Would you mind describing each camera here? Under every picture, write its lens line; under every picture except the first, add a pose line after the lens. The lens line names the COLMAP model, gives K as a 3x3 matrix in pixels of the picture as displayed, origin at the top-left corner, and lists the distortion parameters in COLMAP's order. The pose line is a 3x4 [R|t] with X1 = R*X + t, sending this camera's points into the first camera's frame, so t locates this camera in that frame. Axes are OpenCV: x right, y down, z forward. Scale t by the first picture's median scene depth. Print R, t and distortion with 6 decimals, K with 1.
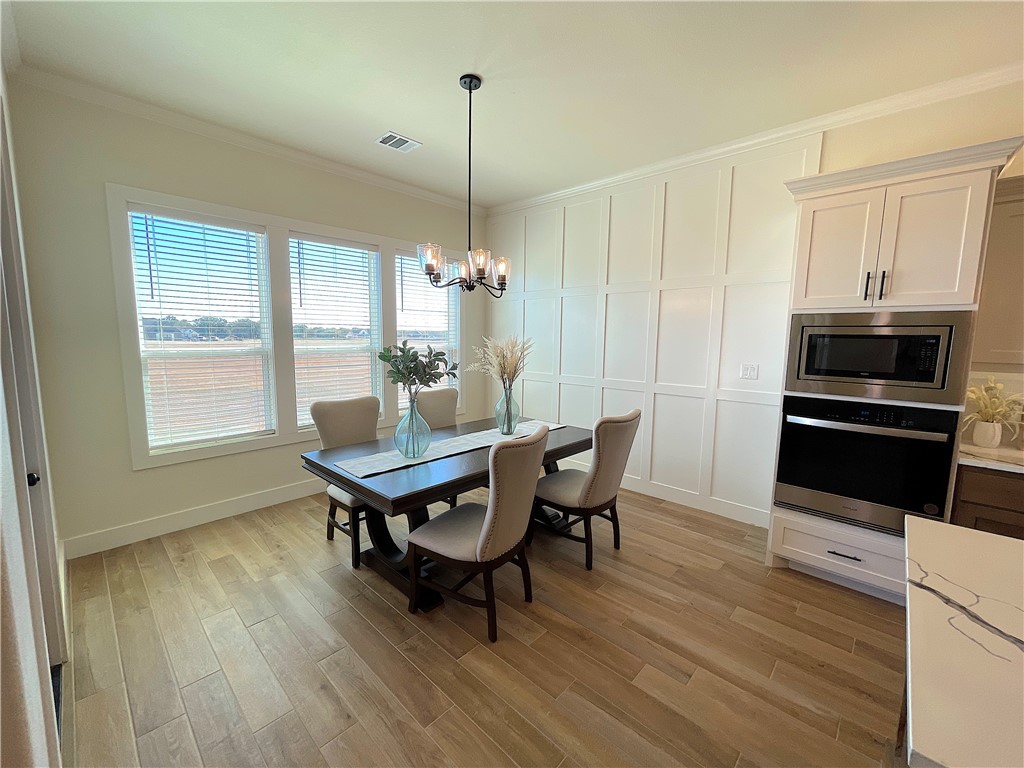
lens RADIAL K [[416.6, 0, 509.5], [0, 416.6, 384.0], [0, 0, 1]] dist [0.002265, 0.000355]
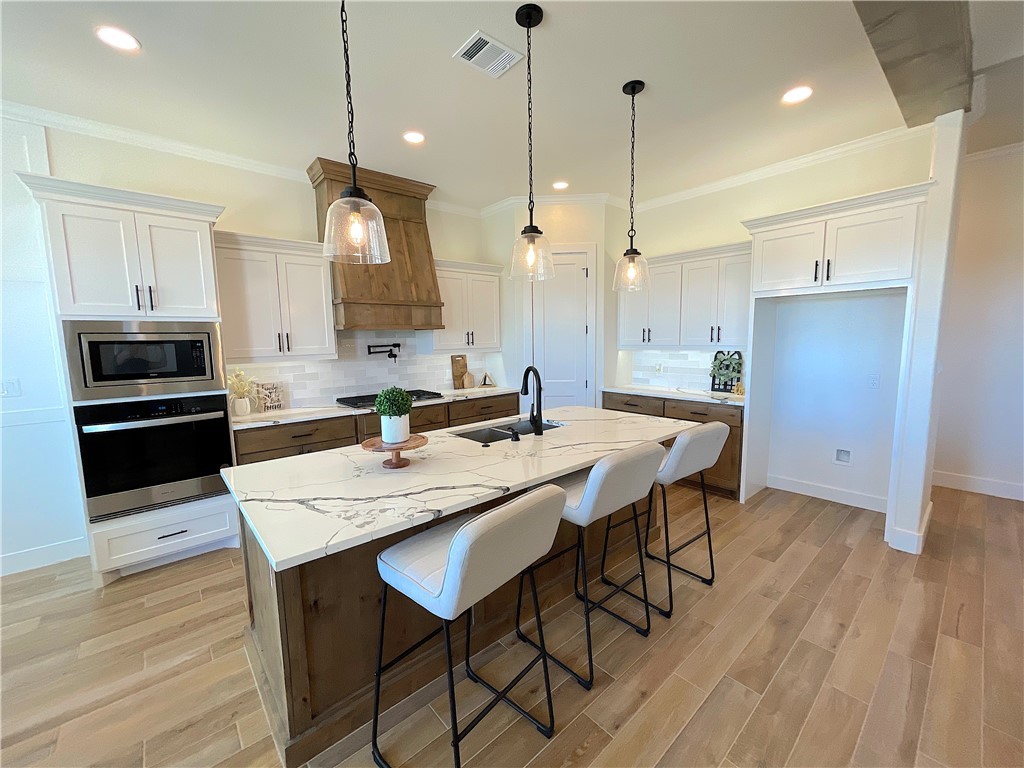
lens RADIAL K [[416.6, 0, 509.5], [0, 416.6, 384.0], [0, 0, 1]] dist [0.002265, 0.000355]
pose [[0.099691, -0.124346, 0.987218, -0.176699], [0.139334, 0.984129, 0.109887, 0.011024], [-0.985215, 0.126599, 0.115435, -0.087001]]
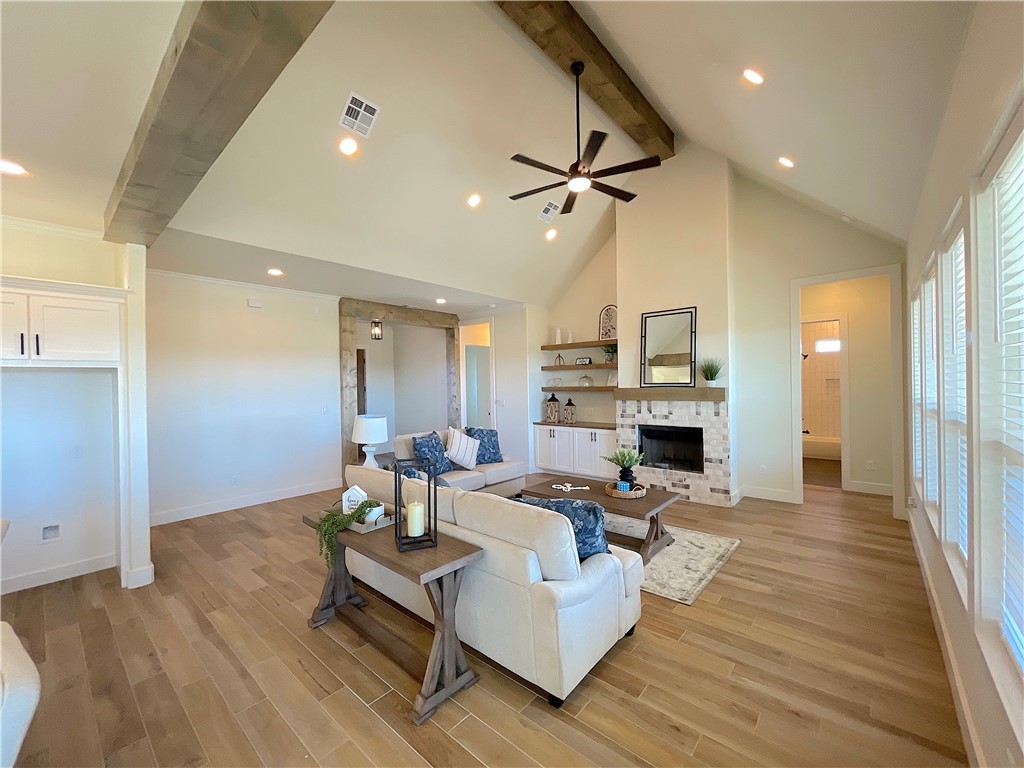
lens RADIAL K [[416.6, 0, 509.5], [0, 416.6, 384.0], [0, 0, 1]] dist [0.002265, 0.000355]
pose [[-0.999279, 0.009351, -0.036793, -0.157149], [0.004965, 0.993057, 0.117530, -0.075542], [0.037637, 0.117263, -0.992387, 0.362026]]
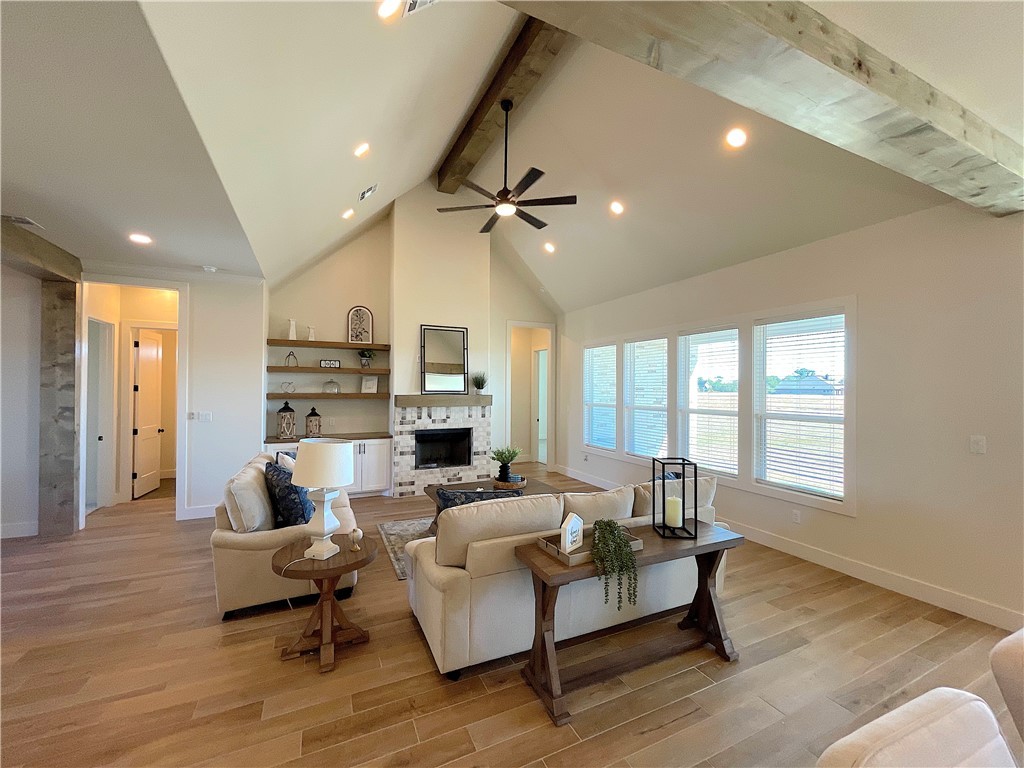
lens RADIAL K [[416.6, 0, 509.5], [0, 416.6, 384.0], [0, 0, 1]] dist [0.002265, 0.000355]
pose [[-0.361191, -0.015045, -0.932371, 1.156392], [-0.119243, 0.992406, 0.030180, 0.024966], [0.924836, 0.122080, -0.360242, -0.581611]]
